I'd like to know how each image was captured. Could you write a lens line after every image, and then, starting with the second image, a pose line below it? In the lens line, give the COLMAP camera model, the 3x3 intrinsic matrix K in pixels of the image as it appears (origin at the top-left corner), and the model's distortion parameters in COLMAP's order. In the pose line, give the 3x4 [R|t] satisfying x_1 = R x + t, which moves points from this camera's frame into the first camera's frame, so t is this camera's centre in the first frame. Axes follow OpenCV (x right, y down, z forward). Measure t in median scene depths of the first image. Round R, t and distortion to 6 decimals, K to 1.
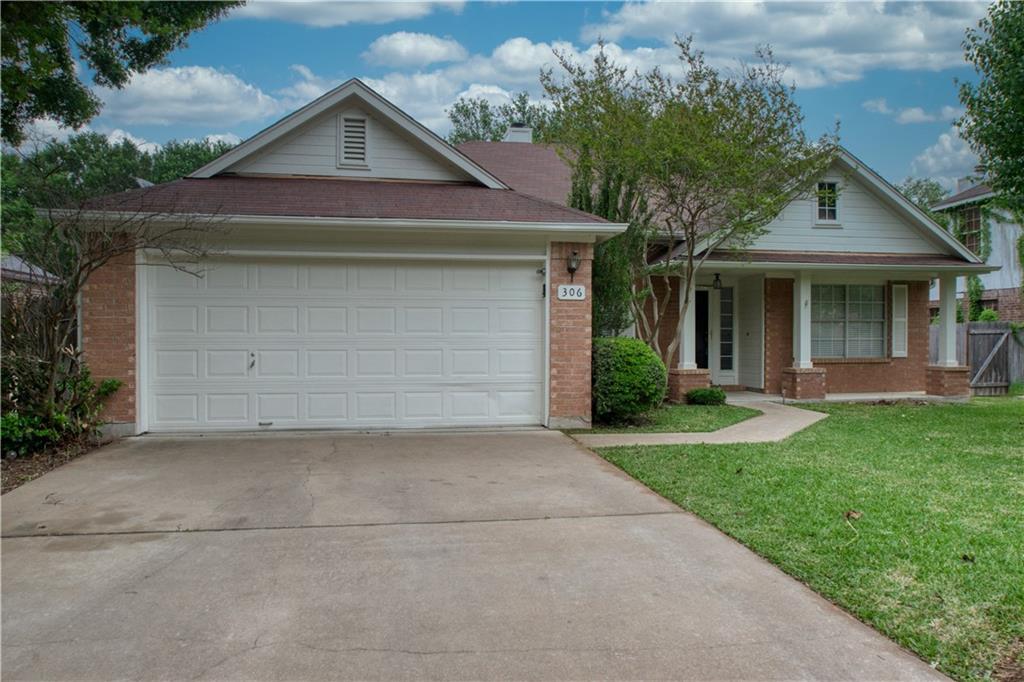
lens RADIAL K [[734.2, 0, 512.0], [0, 734.2, 340.0], [0, 0, 1]] dist [-0.009207, 0.000597]
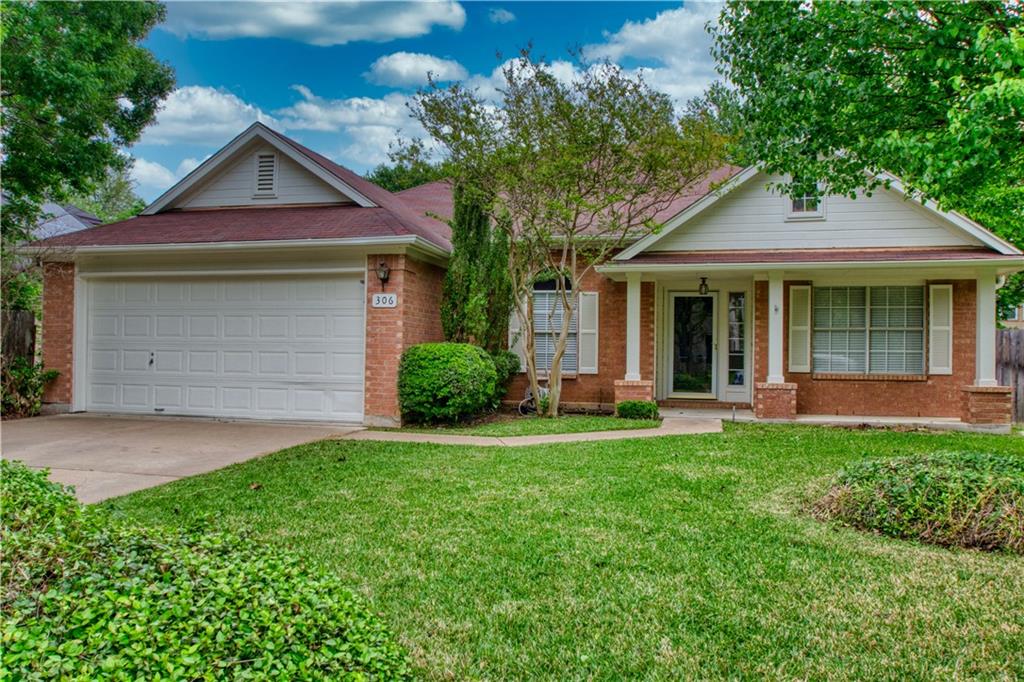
lens RADIAL K [[795.6, 0, 511.9], [0, 795.6, 341.8], [0, 0, 1]] dist [-0.001895, -0.002715]
pose [[0.910493, 0.004984, -0.413494, 0.720269], [-0.012899, 0.999783, -0.016353, 0.012330], [0.413323, 0.020223, 0.910360, 0.011977]]
